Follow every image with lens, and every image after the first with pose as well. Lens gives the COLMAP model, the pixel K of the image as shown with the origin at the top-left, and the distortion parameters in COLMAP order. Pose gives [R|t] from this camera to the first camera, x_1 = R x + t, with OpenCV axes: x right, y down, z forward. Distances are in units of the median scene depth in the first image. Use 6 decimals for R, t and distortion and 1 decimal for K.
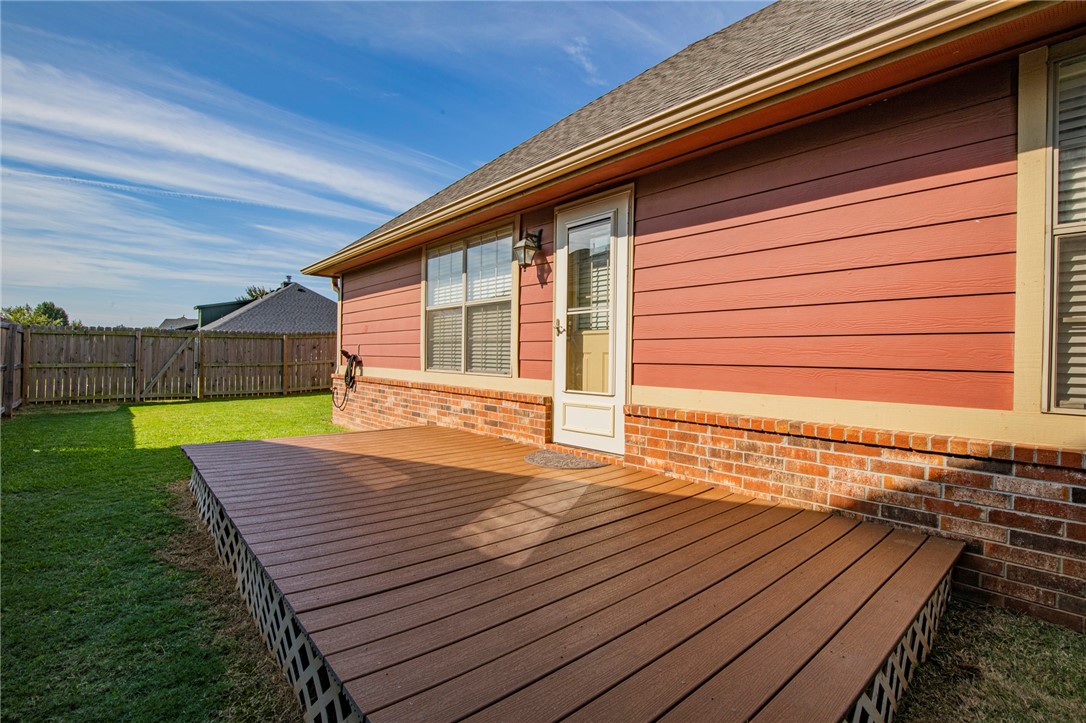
lens RADIAL K [[508.8, 0, 542.3], [0, 508.8, 361.0], [0, 0, 1]] dist [-0.023692, 0.002532]
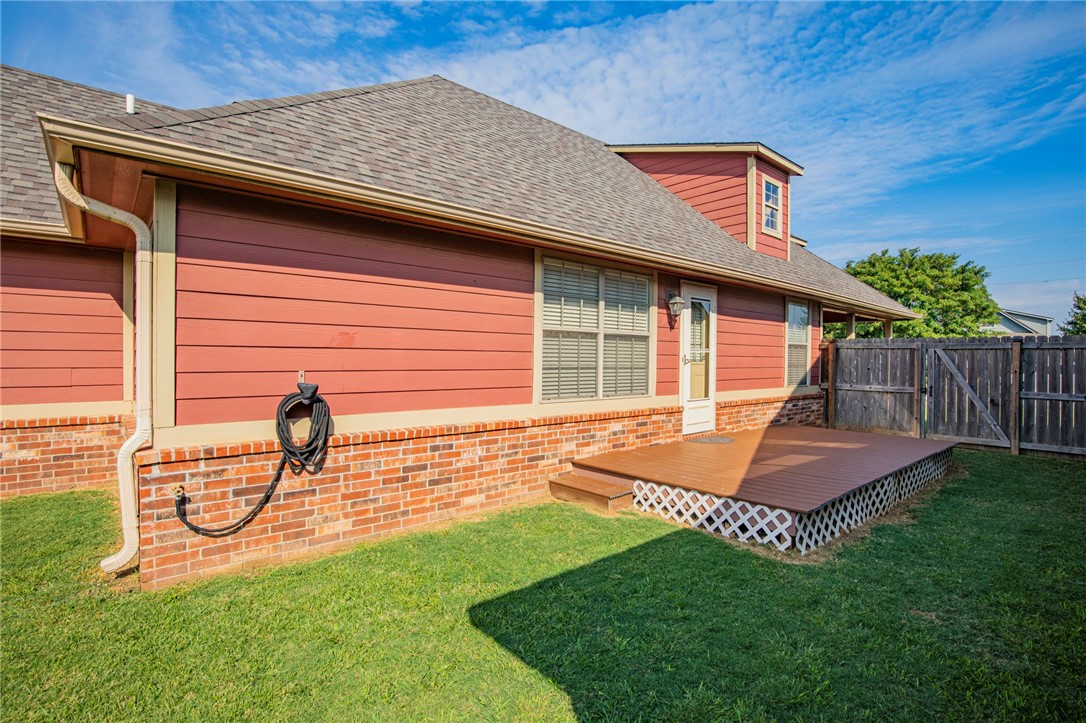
lens RADIAL K [[526.8, 0, 542.2], [0, 526.8, 363.7], [0, 0, 1]] dist [-0.023263, 0.004759]
pose [[-0.002766, -0.011976, 0.999924, -1.298415], [0.012513, 0.999850, 0.012009, -0.065272], [-0.999918, 0.012546, -0.002616, 1.197802]]
